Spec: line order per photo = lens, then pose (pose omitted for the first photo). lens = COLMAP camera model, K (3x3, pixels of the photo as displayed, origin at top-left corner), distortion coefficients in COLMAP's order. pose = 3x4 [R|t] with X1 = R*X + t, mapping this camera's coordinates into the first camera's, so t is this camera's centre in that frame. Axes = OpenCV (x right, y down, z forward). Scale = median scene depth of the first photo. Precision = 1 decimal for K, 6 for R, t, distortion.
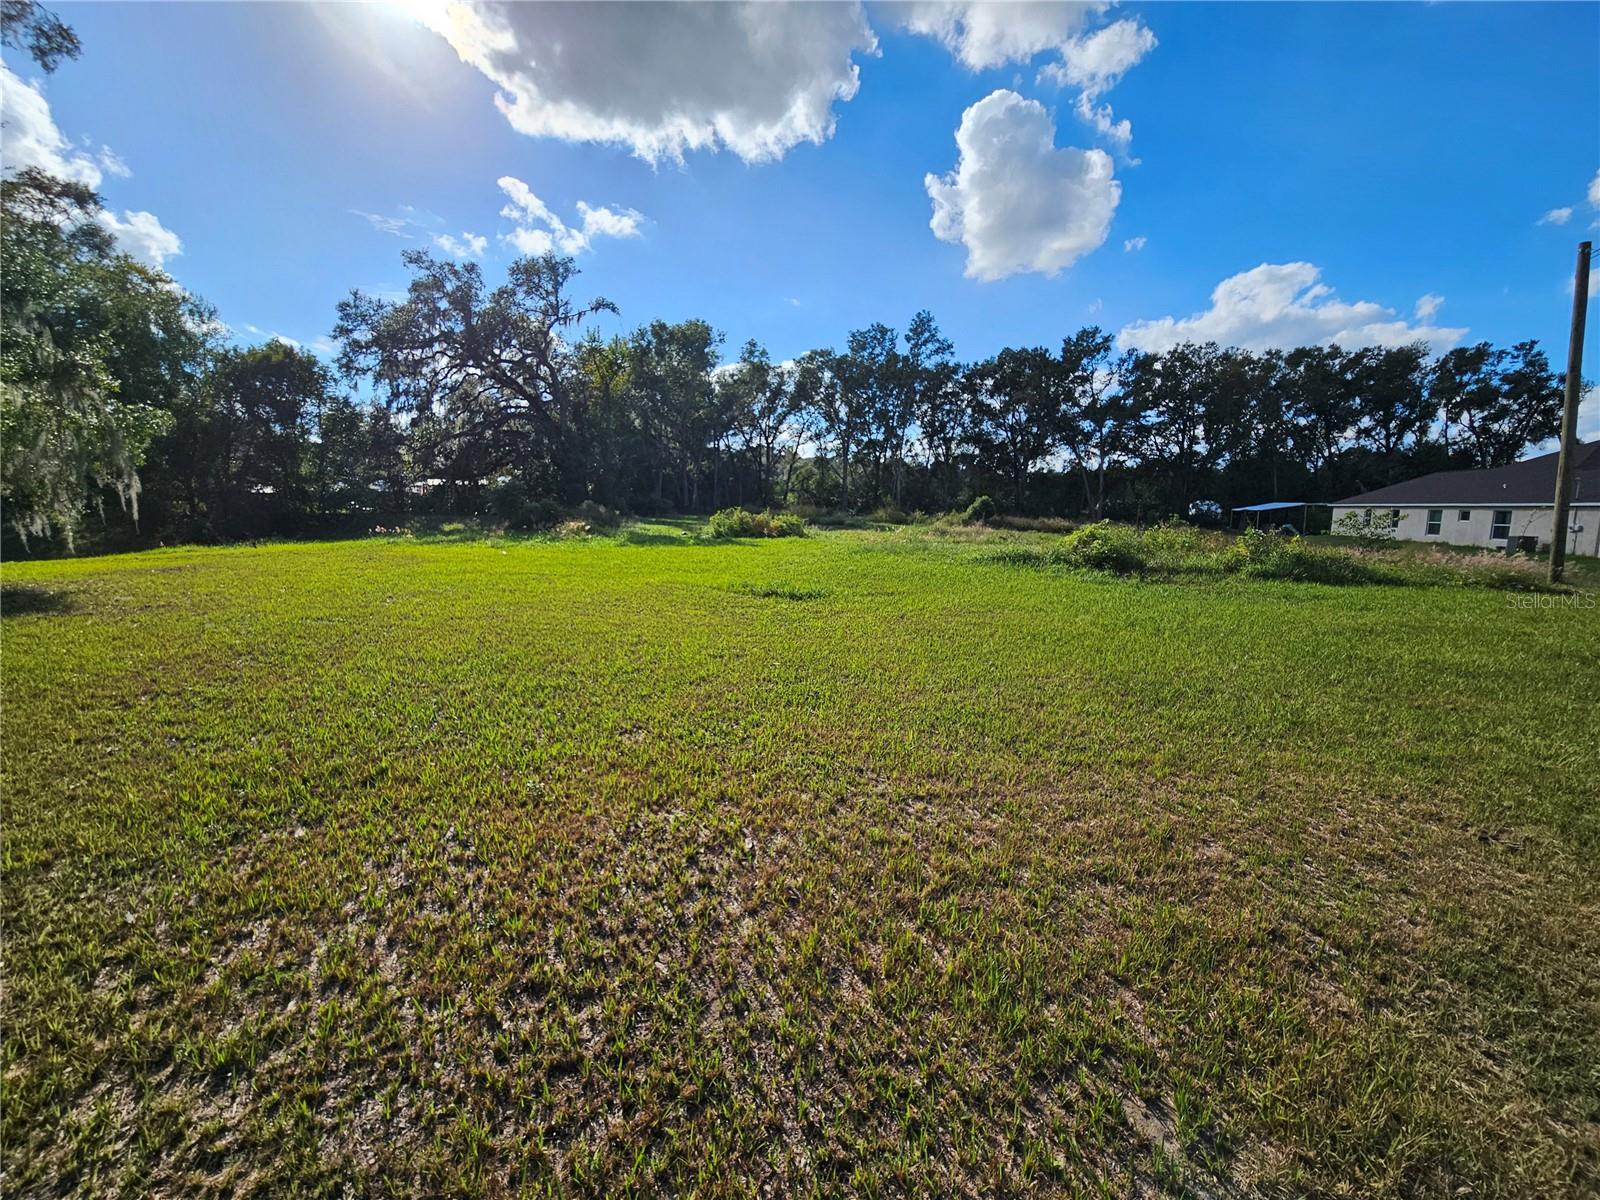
lens RADIAL K [[656.4, 0, 801.8], [0, 656.4, 601.3], [0, 0, 1]] dist [-0.012616, 0.001495]
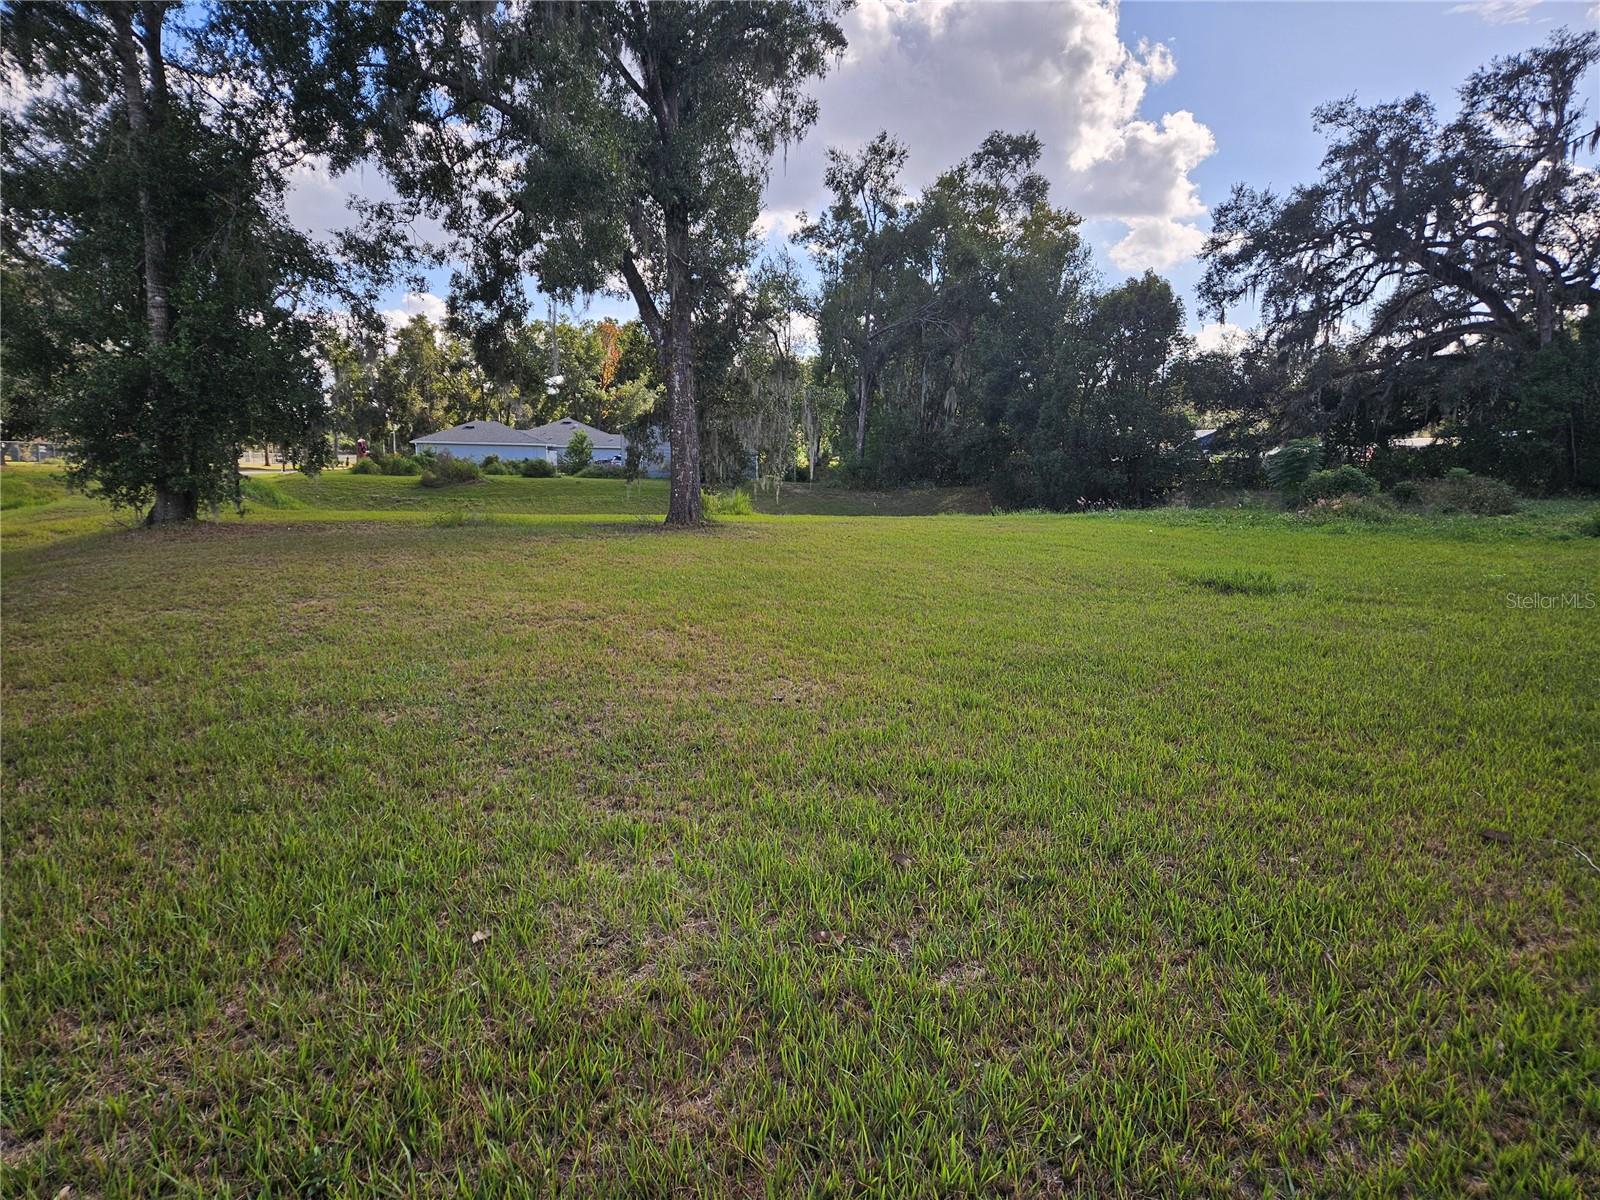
lens RADIAL K [[1051.6, 0, 757.3], [0, 1051.6, 635.4], [0, 0, 1]] dist [0.046005, -0.036211]
pose [[0.439033, 0.136944, -0.887973, 0.112482], [-0.141877, 0.986483, 0.081989, 0.002418], [0.887198, 0.089987, 0.452528, 0.006448]]
